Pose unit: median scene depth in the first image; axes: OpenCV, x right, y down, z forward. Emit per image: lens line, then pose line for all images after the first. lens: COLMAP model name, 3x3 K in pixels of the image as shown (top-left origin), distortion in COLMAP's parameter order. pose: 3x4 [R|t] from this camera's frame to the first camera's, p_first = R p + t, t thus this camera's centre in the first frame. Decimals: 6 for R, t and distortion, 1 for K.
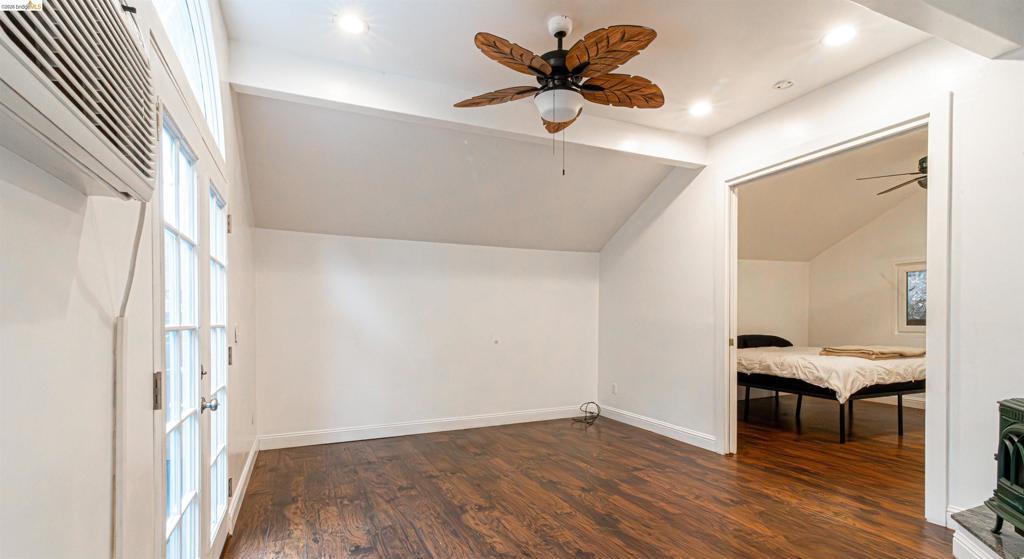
lens RADIAL K [[466.9, 0, 497.0], [0, 466.9, 326.0], [0, 0, 1]] dist [0.015101, 0.000014]
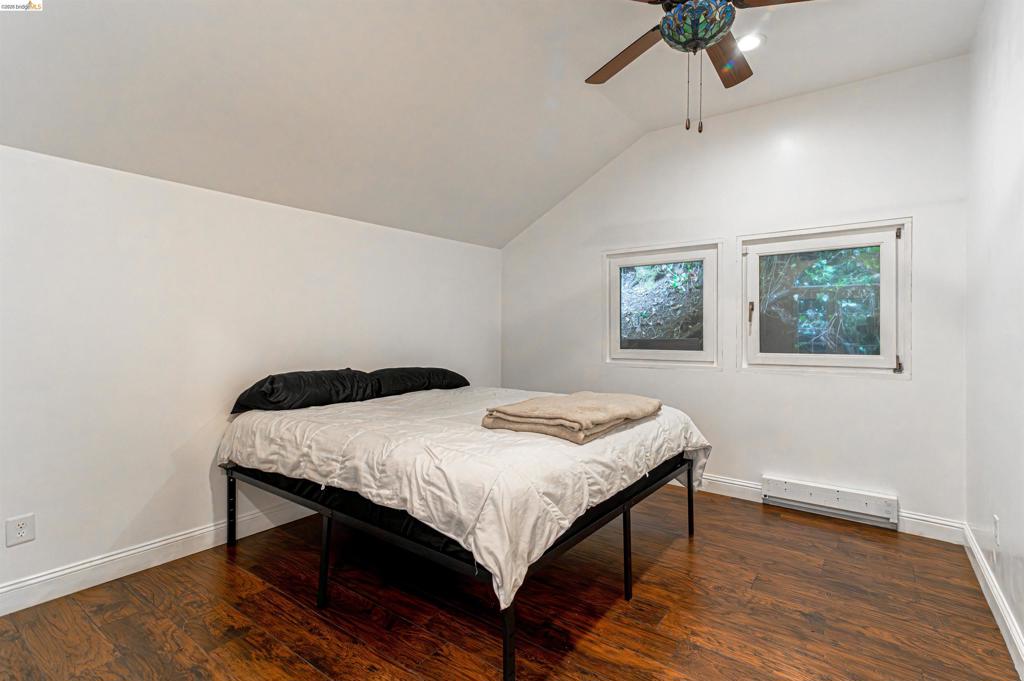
lens RADIAL K [[470.8, 0, 512.9], [0, 470.8, 331.6], [0, 0, 1]] dist [0.034787, -0.000043]
pose [[0.861692, 0.009205, 0.507348, 0.608745], [0.000042, 0.999834, -0.018212, -0.018901], [-0.507431, 0.015714, 0.861549, 0.762985]]
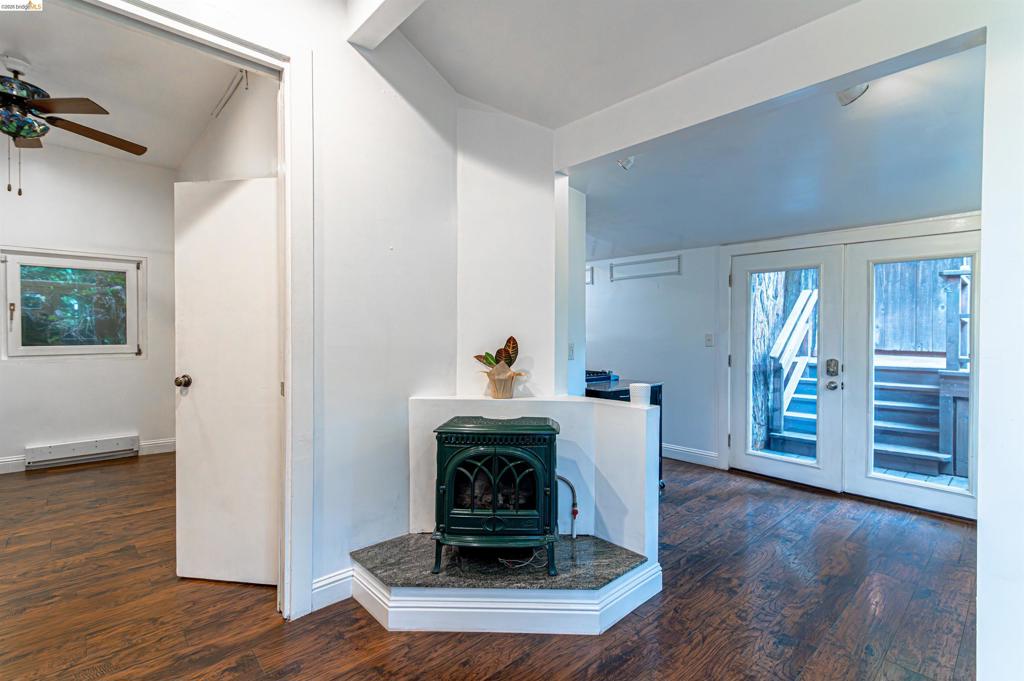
lens RADIAL K [[476.2, 0, 535.9], [0, 476.2, 335.9], [0, 0, 1]] dist [0.025715, 0.000083]
pose [[-0.362395, -0.008609, 0.931985, 0.058447], [0.010820, 0.999851, 0.013443, -0.021025], [-0.931962, 0.014955, -0.362248, 0.630965]]
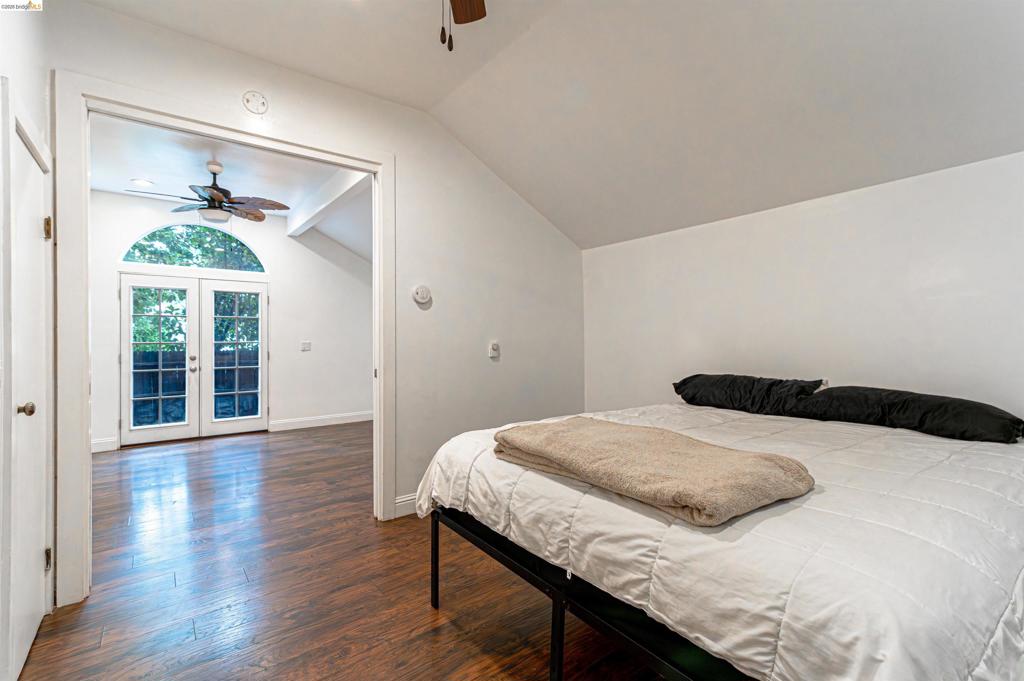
lens RADIAL K [[458.5, 0, 505.6], [0, 458.5, 337.5], [0, 0, 1]] dist [0.024919, 0.000121]
pose [[0.253845, 0.003709, -0.967238, 1.303633], [-0.010736, 0.999942, 0.001017, -0.026155], [0.967185, 0.010126, 0.253870, 1.028324]]
